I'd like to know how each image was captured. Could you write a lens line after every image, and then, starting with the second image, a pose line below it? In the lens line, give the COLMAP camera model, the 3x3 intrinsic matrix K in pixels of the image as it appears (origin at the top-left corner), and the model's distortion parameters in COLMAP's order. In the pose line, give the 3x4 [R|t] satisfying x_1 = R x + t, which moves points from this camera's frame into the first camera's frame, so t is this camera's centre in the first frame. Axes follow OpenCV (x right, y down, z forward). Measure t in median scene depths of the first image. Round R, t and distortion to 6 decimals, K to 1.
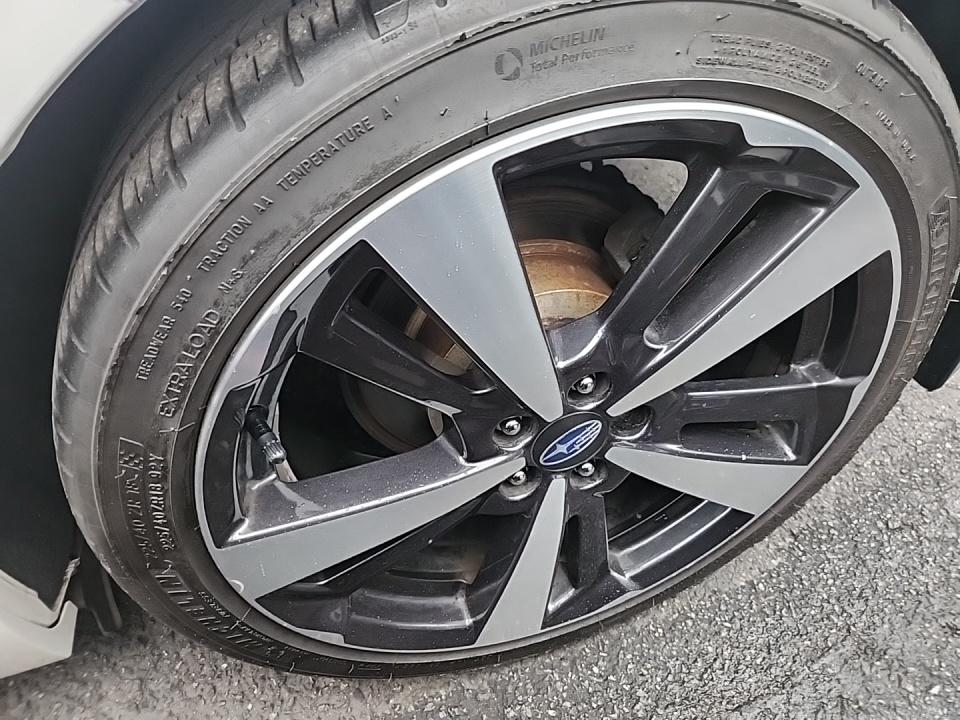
lens RADIAL K [[665.7, 0, 482.7], [0, 665.7, 351.7], [0, 0, 1]] dist [0.041885, -0.045603]
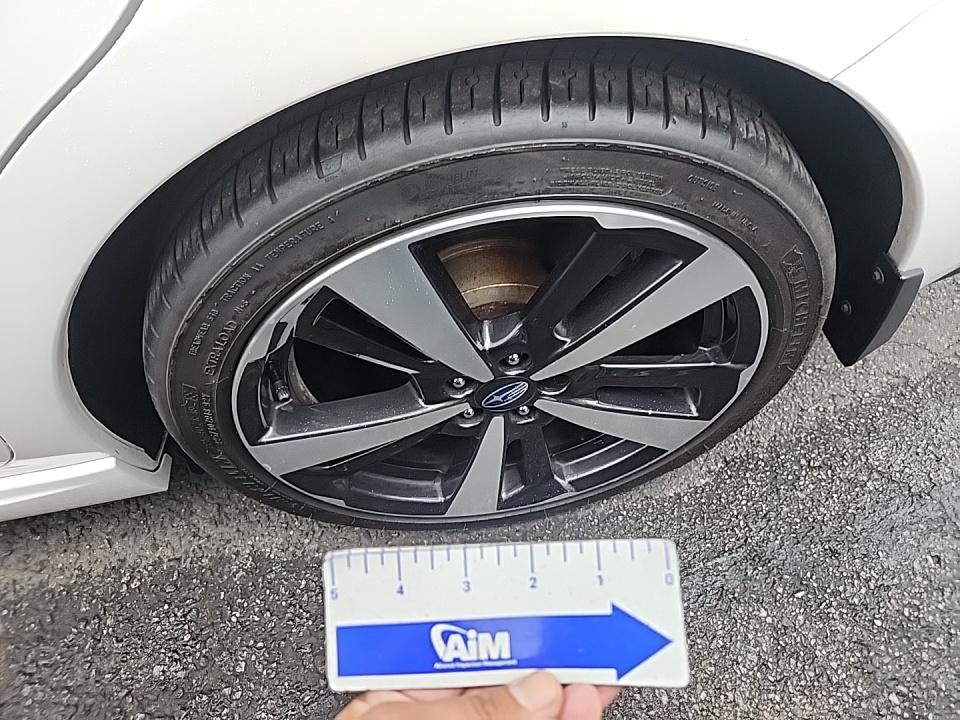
lens RADIAL K [[665.7, 0, 483.9], [0, 665.7, 353.2], [0, 0, 1]] dist [0.041885, -0.045603]
pose [[0.987625, 0.102726, -0.118512, 0.235796], [-0.073837, 0.971204, 0.226519, -0.242268], [0.138369, -0.214966, 0.966770, -0.288002]]
